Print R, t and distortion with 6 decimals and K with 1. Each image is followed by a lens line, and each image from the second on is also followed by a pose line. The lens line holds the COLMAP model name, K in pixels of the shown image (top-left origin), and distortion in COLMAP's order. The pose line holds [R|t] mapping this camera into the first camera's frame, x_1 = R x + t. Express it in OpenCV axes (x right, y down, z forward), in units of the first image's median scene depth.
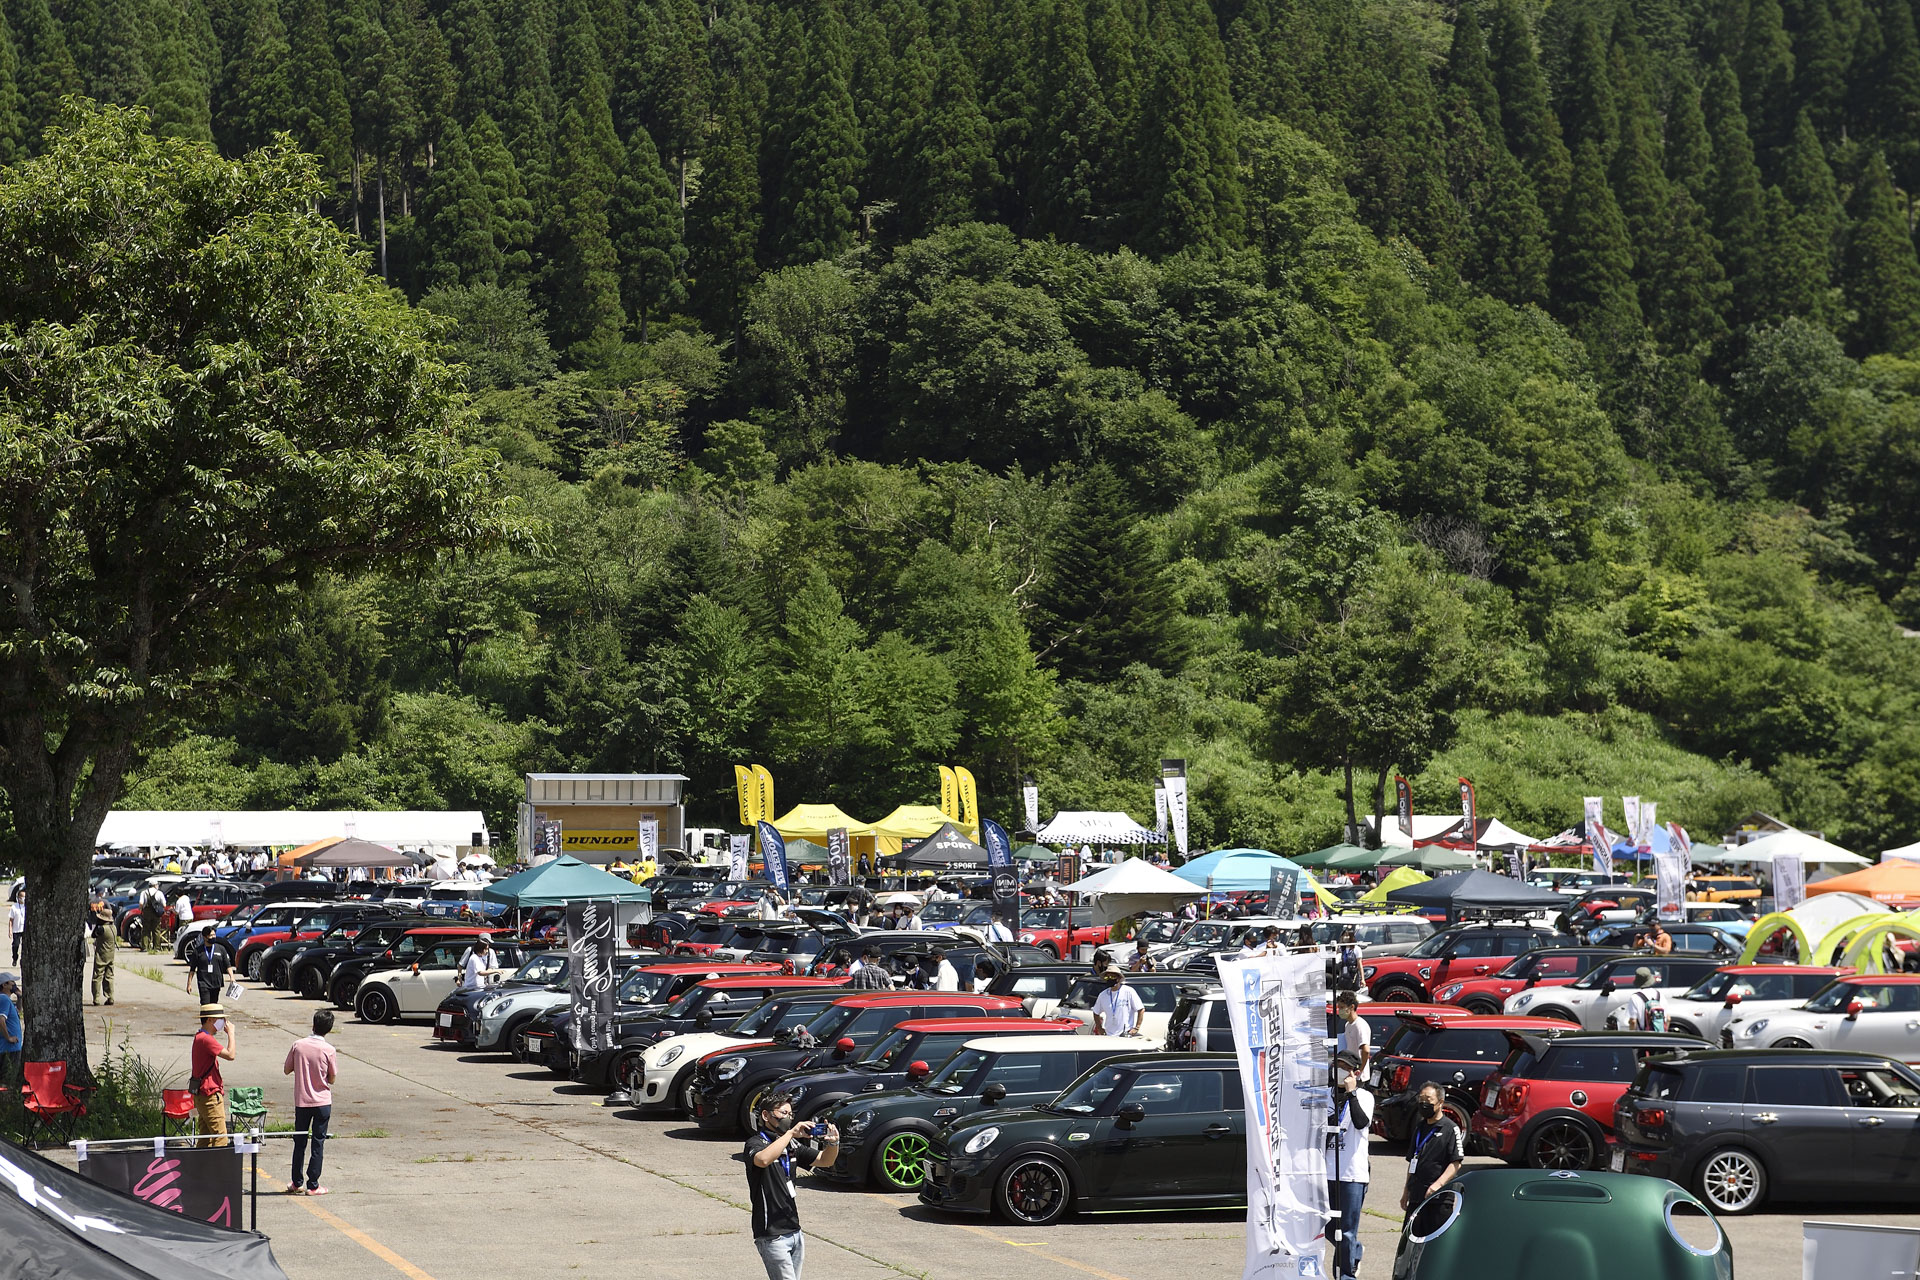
lens RADIAL K [[3665.9, 0, 960.0], [0, 3665.9, 640.0], [0, 0, 1]] dist [0.056962, 0.161108]
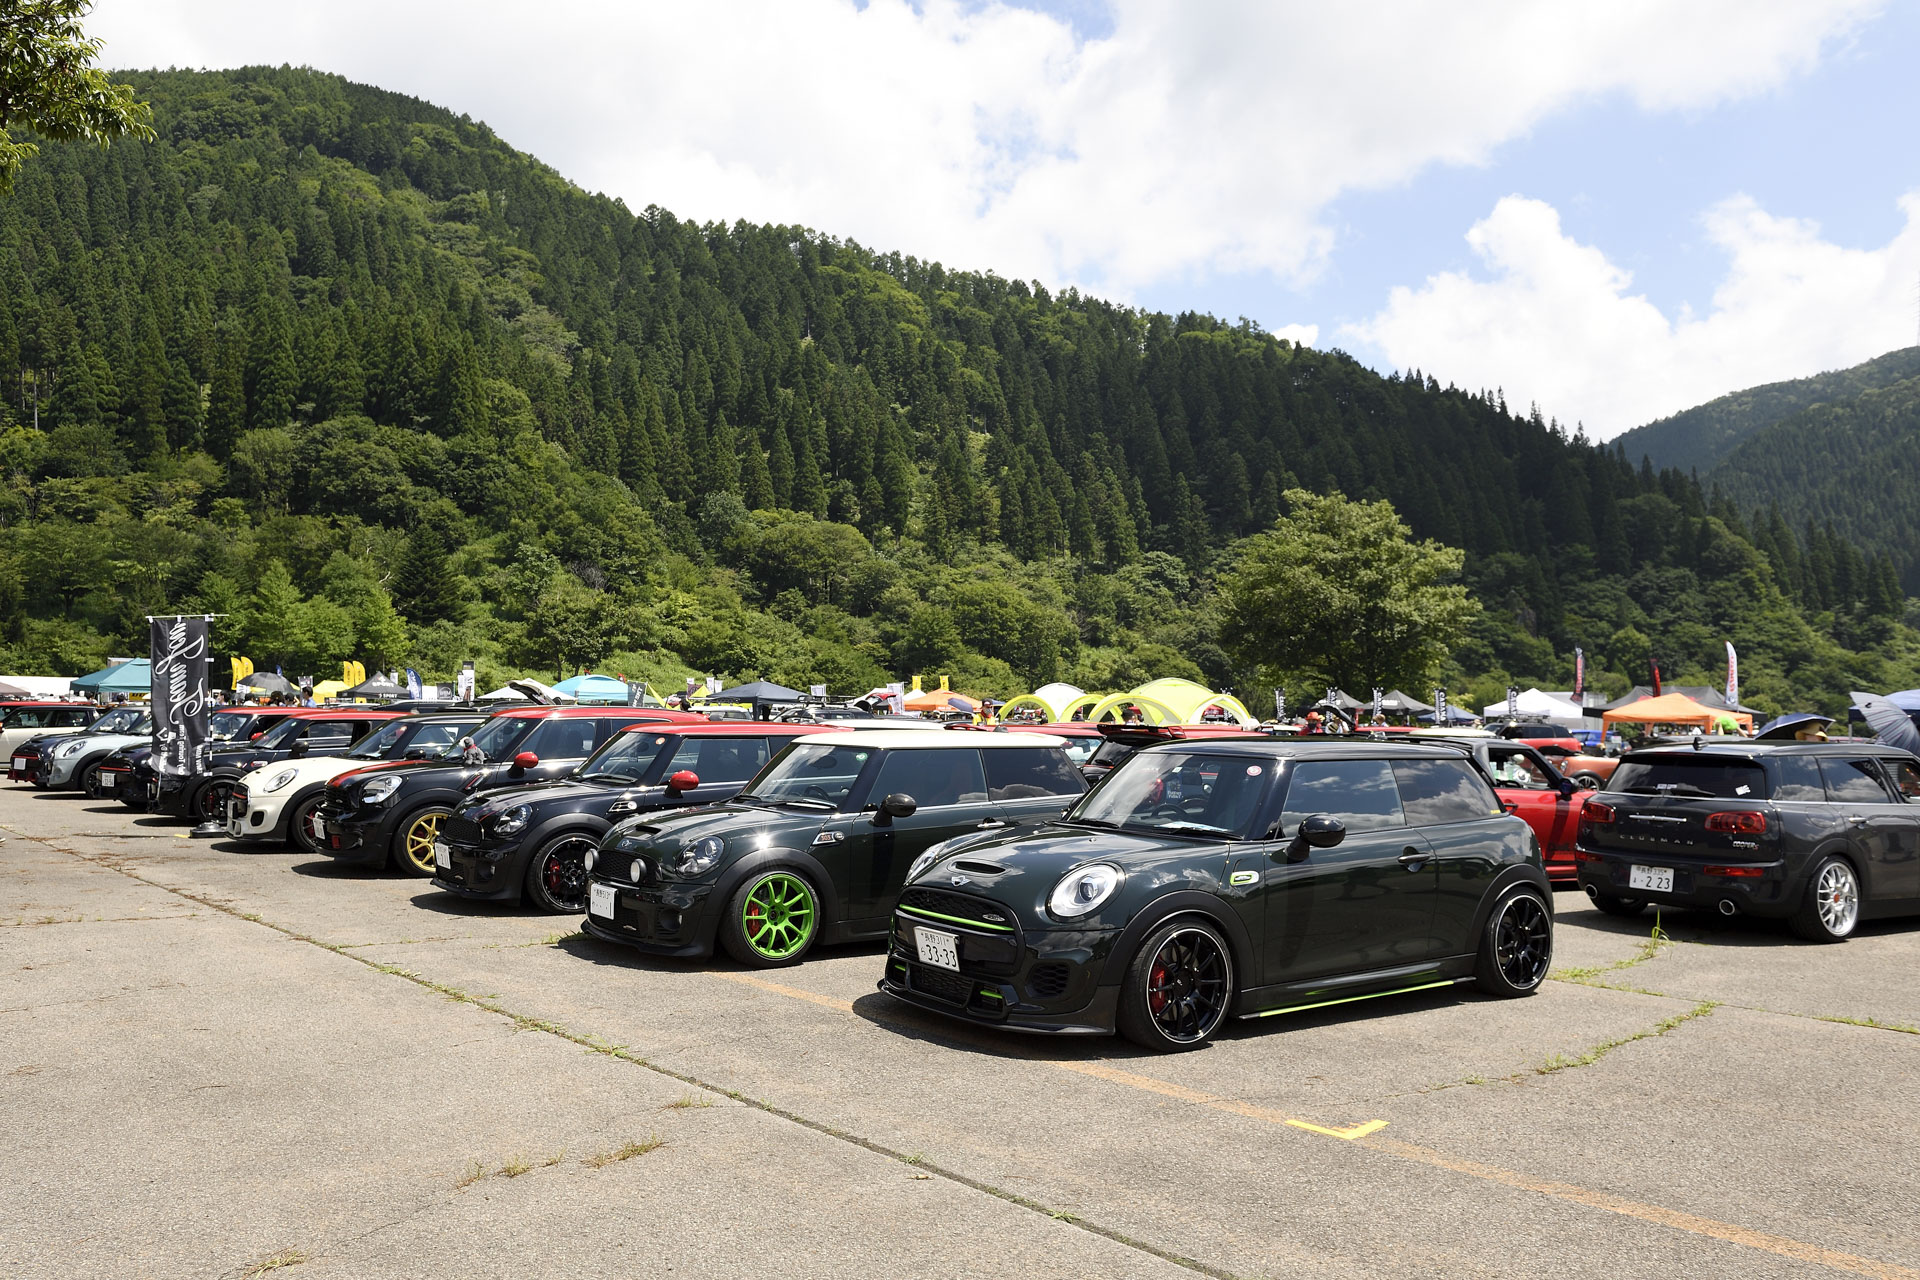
lens RADIAL K [[1445.6, 0, 931.3], [0, 1445.6, 661.2], [0, 0, 1]] dist [-0.017689, -0.005180]
pose [[0.919902, 0.024816, 0.391363, -0.014347], [-0.029372, 0.999553, 0.005659, 0.015735], [-0.391047, -0.016701, 0.920219, 0.124945]]
